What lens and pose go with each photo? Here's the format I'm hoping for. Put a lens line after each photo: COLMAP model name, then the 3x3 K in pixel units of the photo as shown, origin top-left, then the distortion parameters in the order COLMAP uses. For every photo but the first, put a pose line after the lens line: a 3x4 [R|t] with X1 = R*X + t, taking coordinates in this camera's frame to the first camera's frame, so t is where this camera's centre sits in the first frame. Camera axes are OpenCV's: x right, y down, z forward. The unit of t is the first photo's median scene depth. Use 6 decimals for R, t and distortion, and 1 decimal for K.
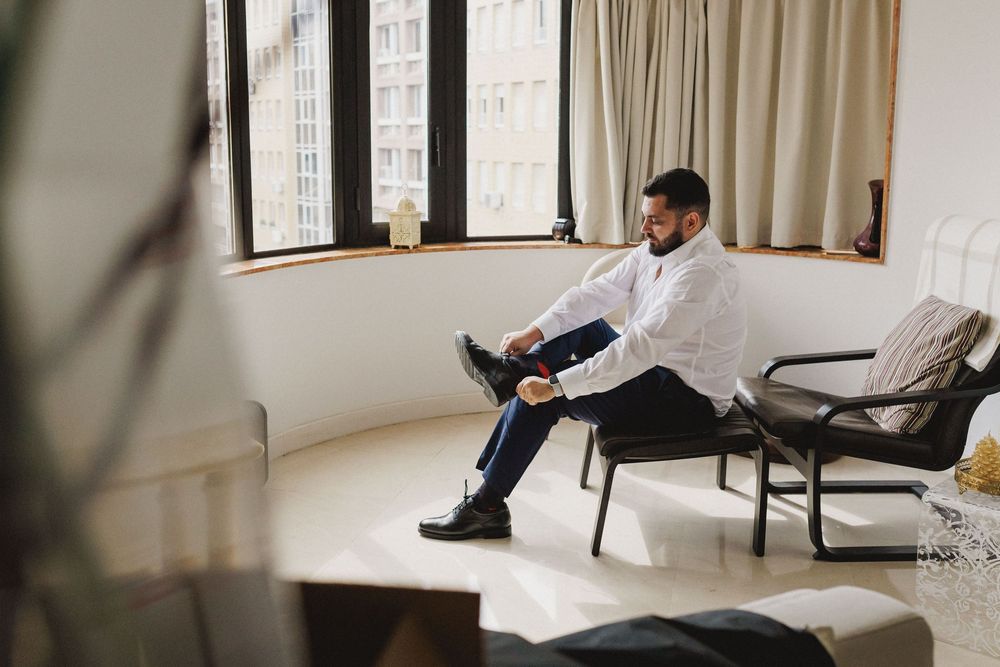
lens RADIAL K [[1033.4, 0, 501.1], [0, 1033.4, 319.3], [0, 0, 1]] dist [-0.005655, -0.012222]
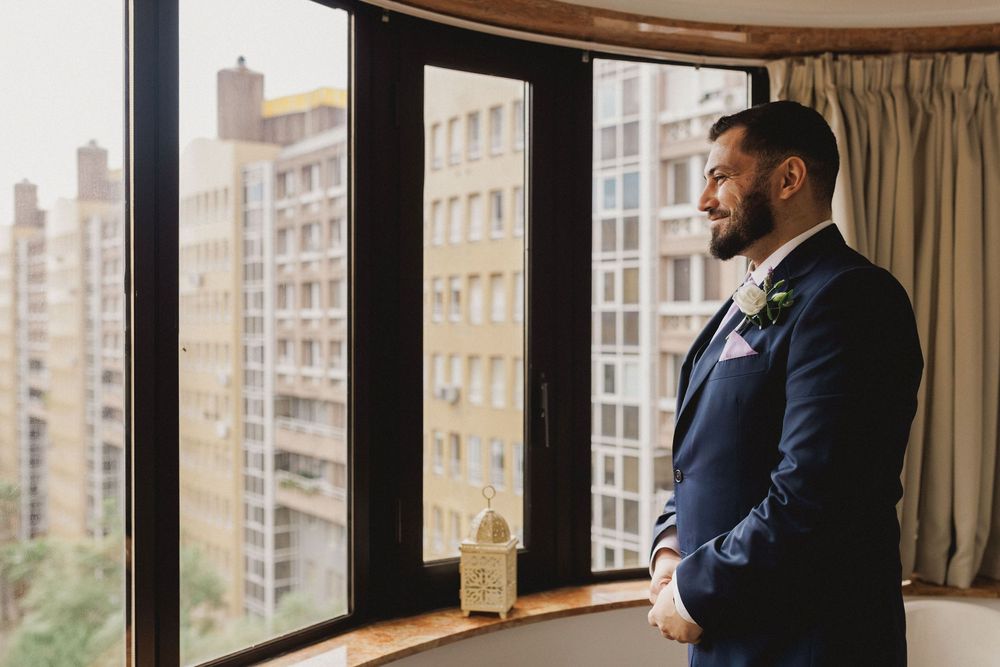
lens RADIAL K [[1033.4, 0, 501.1], [0, 1033.4, 319.3], [0, 0, 1]] dist [-0.005655, -0.012222]
pose [[0.998657, -0.006908, 0.051352, -0.107253], [0.016082, 0.983454, -0.180441, -0.113860], [-0.049256, 0.181024, 0.982244, 0.463152]]
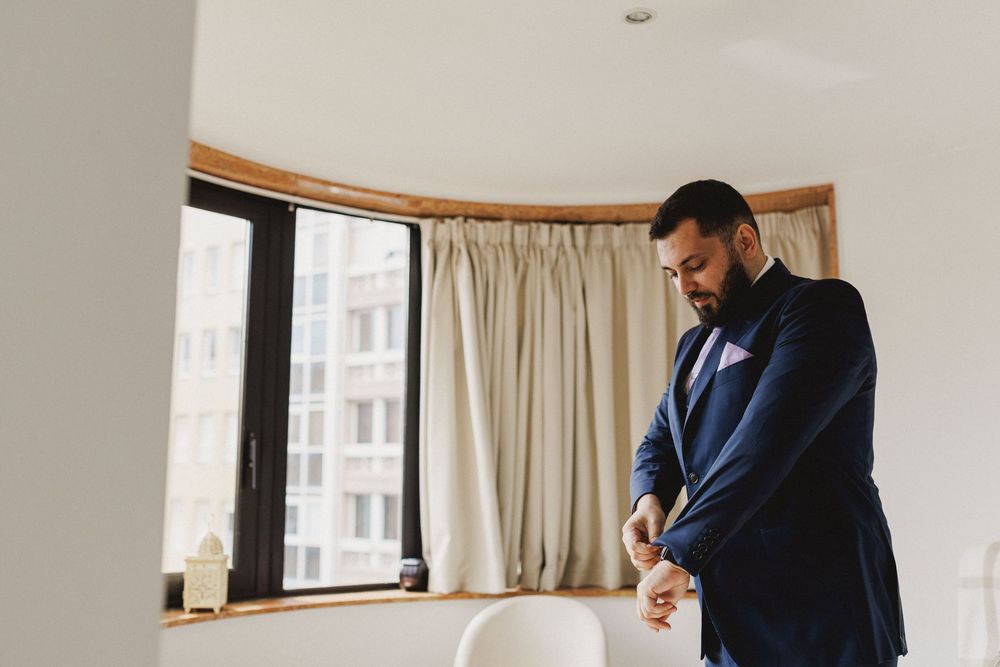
lens RADIAL K [[1033.4, 0, 501.1], [0, 1033.4, 319.3], [0, 0, 1]] dist [-0.005655, -0.012222]
pose [[0.938248, 0.045799, 0.342920, -0.144118], [0.067728, 0.947705, -0.311878, -0.026355], [-0.339270, 0.315844, 0.886080, 0.280989]]
